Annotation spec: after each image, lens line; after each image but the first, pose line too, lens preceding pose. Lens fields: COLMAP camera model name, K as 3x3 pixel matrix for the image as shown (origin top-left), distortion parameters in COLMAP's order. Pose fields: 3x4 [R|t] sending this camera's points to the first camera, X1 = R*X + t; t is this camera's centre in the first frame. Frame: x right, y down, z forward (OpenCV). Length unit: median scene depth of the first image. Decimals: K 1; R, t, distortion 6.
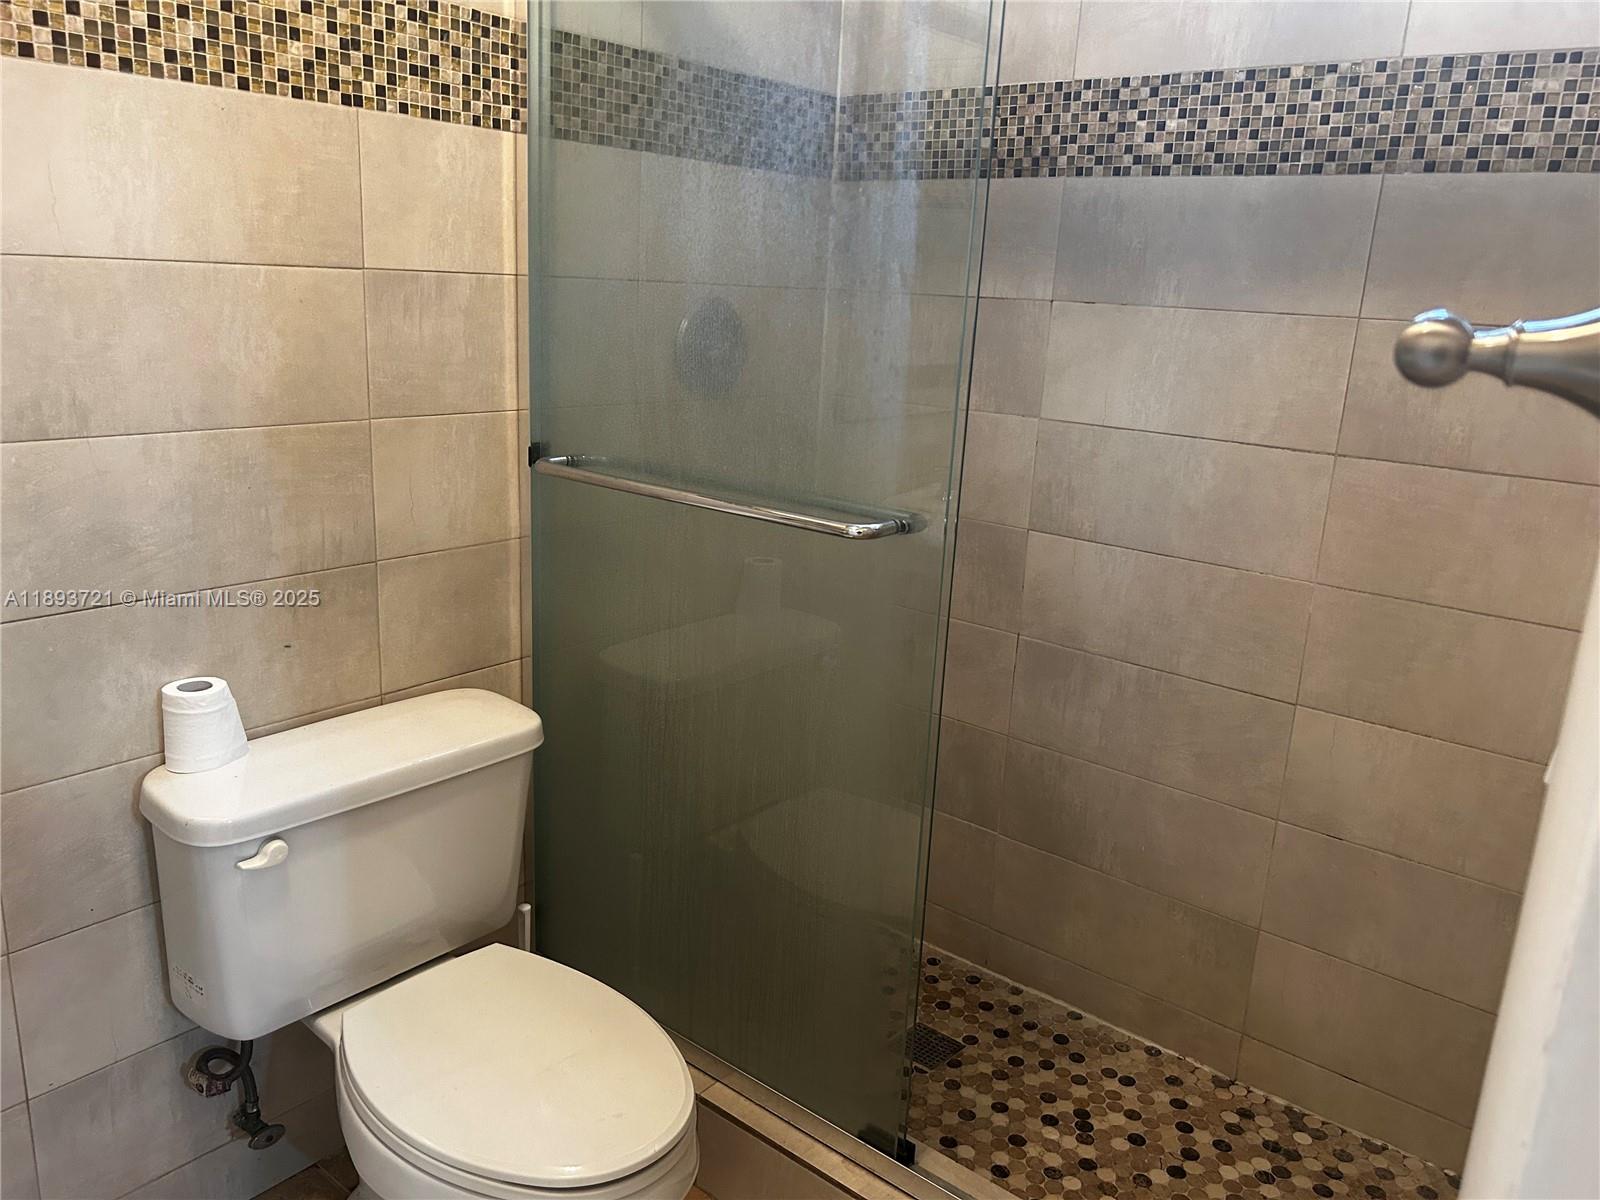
lens RADIAL K [[1209.0, 0, 801.7], [0, 1209.0, 587.6], [0, 0, 1]] dist [0.048223, -0.052364]
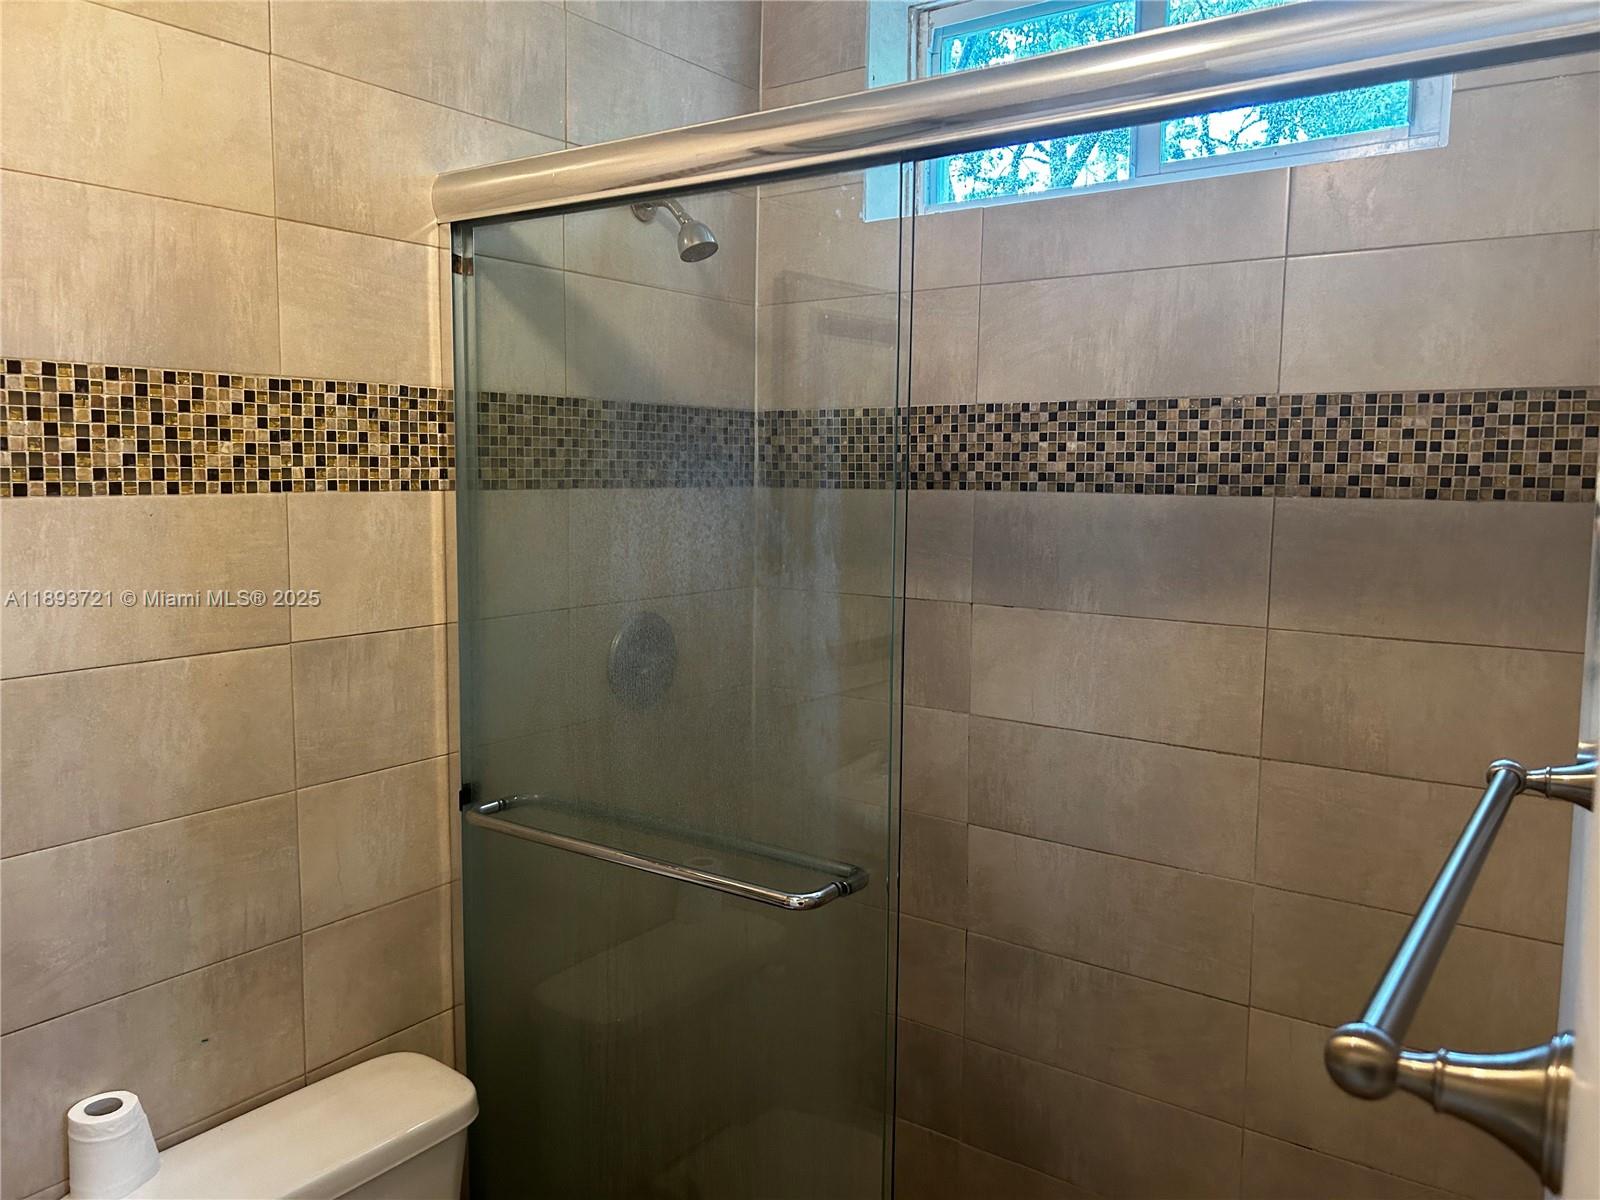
lens RADIAL K [[1209.0, 0, 795.4], [0, 1209.0, 607.8], [0, 0, 1]] dist [0.048223, -0.052364]
pose [[0.997545, -0.047185, 0.051744, 0.002935], [0.054432, 0.987334, -0.149029, -0.104239], [-0.044056, 0.151479, 0.987478, -0.009267]]
